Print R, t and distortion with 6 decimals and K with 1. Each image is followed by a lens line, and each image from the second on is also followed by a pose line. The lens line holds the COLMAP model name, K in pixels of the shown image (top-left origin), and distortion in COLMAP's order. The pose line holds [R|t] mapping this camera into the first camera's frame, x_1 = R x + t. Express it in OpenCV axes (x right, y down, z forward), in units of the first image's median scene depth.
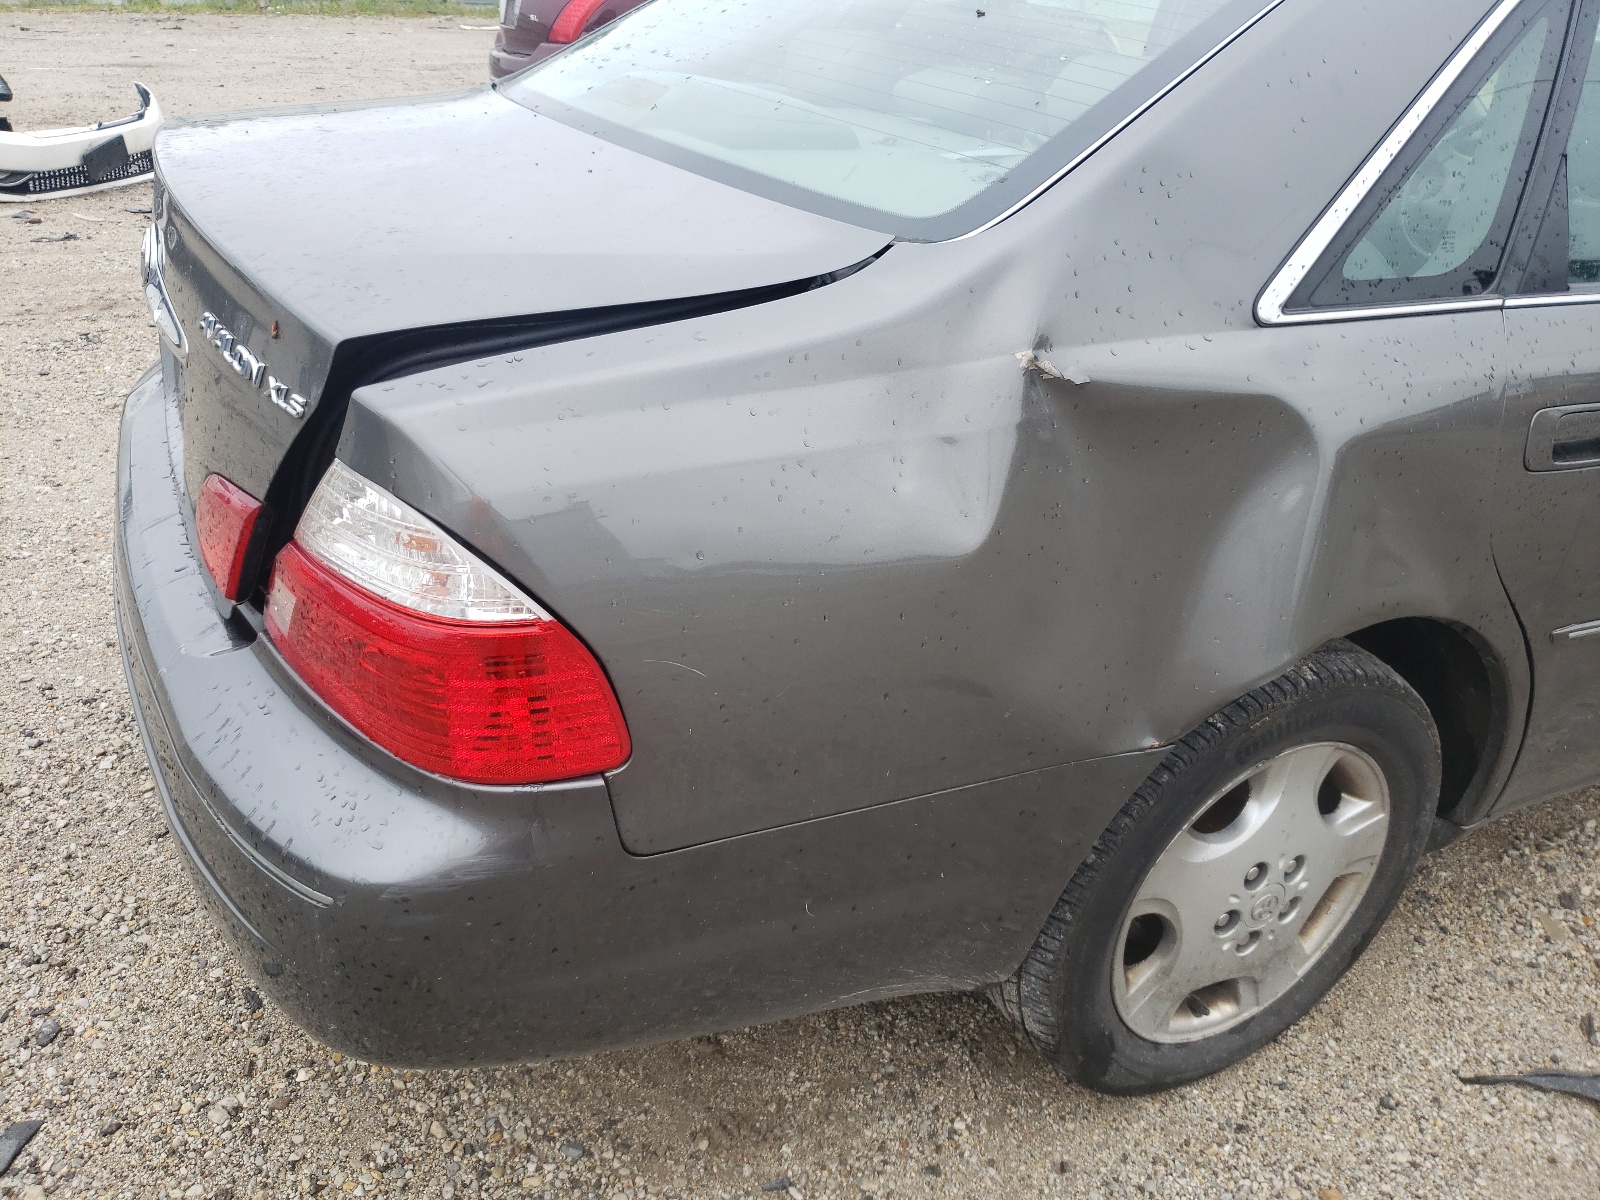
lens RADIAL K [[1212.6, 0, 793.4], [0, 1212.6, 589.3], [0, 0, 1]] dist [0.030370, 0.008335]
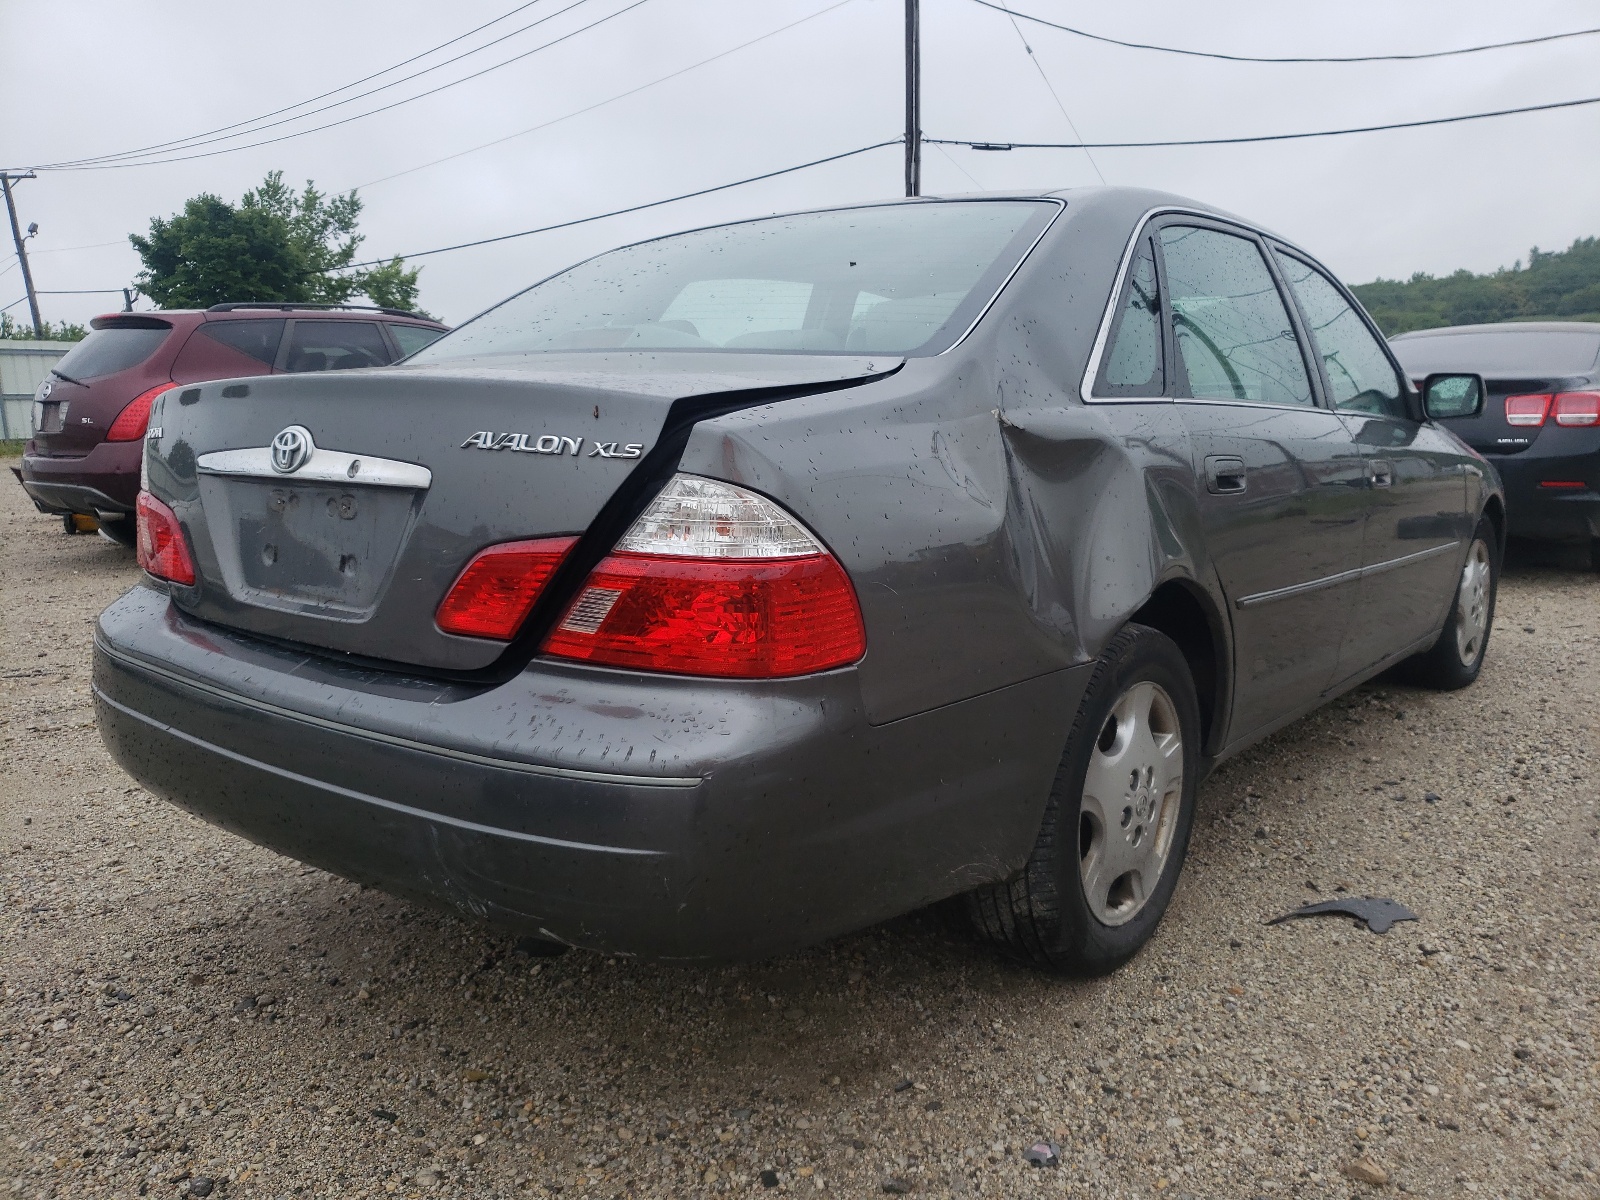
lens RADIAL K [[1212.6, 0, 807.7], [0, 1212.6, 607.7], [0, 0, 1]] dist [0.030370, 0.008335]
pose [[0.909842, -0.124301, 0.395901, -0.548139], [0.232270, 0.943168, -0.237665, 0.296805], [-0.343859, 0.308193, 0.887005, -0.249170]]
